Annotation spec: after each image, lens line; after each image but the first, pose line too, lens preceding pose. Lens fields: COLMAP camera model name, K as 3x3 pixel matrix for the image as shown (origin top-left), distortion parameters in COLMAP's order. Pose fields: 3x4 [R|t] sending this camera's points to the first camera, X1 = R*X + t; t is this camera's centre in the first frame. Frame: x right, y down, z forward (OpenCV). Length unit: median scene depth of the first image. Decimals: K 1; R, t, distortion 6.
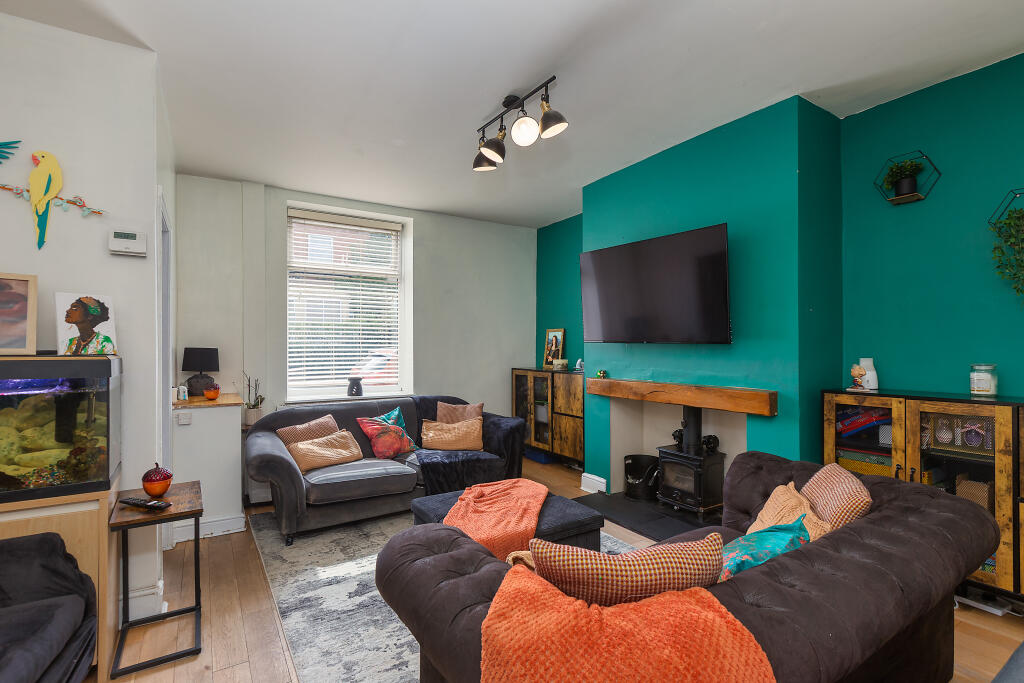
lens RADIAL K [[481.4, 0, 512.0], [0, 481.4, 341.5], [0, 0, 1]] dist [0.001052, -0.000020]
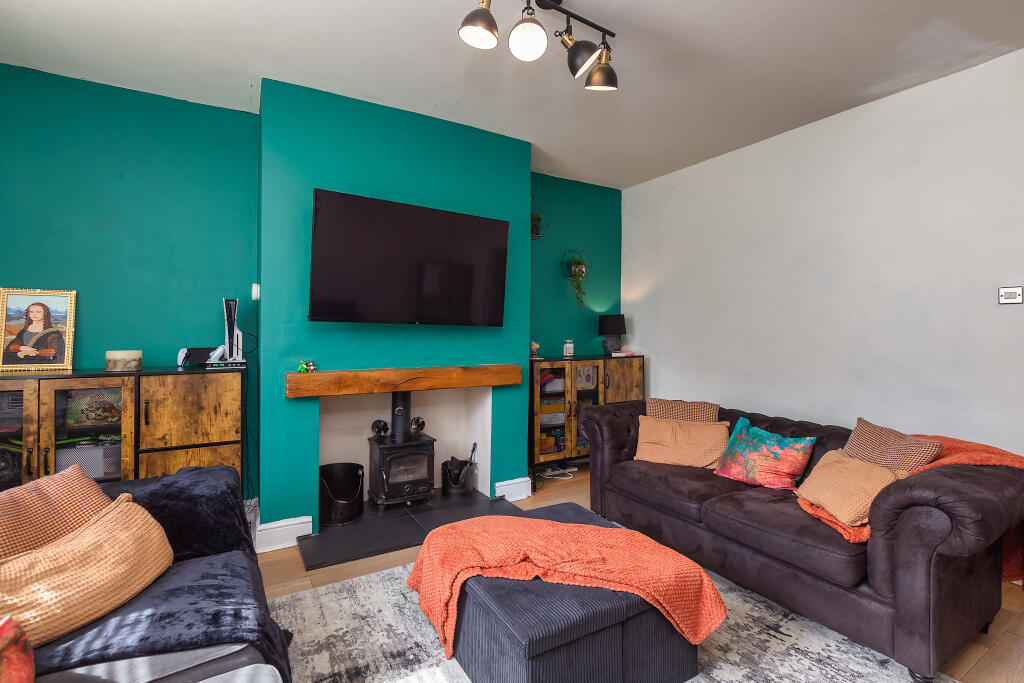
lens RADIAL K [[454.6, 0, 507.6], [0, 454.6, 319.8], [0, 0, 1]] dist [0.000057, -0.000020]
pose [[0.058839, 0.024401, 0.997969, -0.496247], [-0.015027, 0.999610, -0.023556, 0.012256], [-0.998154, -0.013610, 0.059183, 0.729532]]
